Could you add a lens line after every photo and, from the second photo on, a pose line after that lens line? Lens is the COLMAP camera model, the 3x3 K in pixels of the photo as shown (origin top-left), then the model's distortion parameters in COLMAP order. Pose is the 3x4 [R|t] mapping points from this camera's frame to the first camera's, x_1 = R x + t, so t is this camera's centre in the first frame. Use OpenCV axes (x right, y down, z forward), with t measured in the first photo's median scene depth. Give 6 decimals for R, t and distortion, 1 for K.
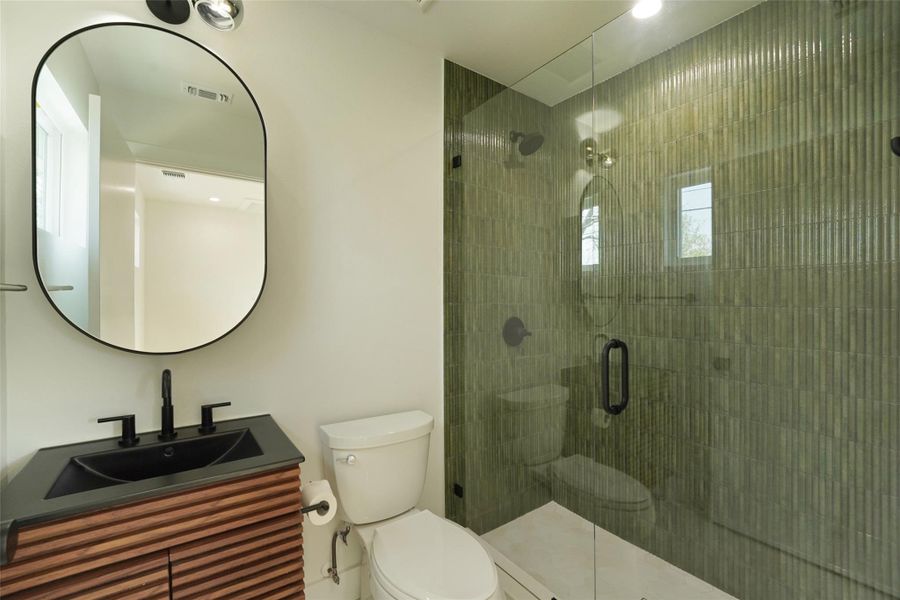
lens RADIAL K [[381.1, 0, 450.3], [0, 381.1, 302.4], [0, 0, 1]] dist [-0.018094, 0.000351]
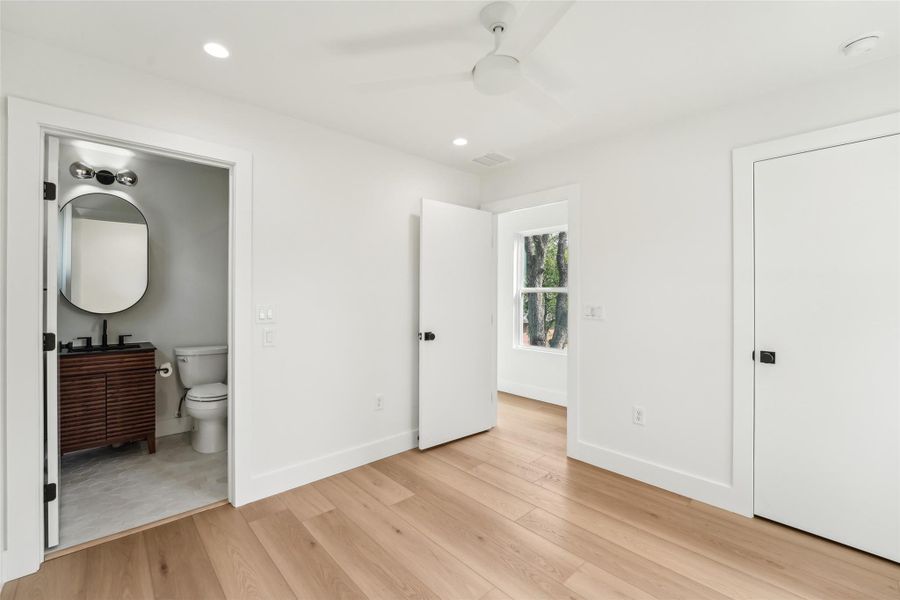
lens RADIAL K [[381.1, 0, 451.0], [0, 381.1, 295.3], [0, 0, 1]] dist [-0.018094, 0.000351]
pose [[0.992222, -0.000844, 0.124480, 1.363009], [0.002179, 0.999942, -0.010586, 0.032325], [-0.124464, 0.010775, 0.992166, -1.960149]]
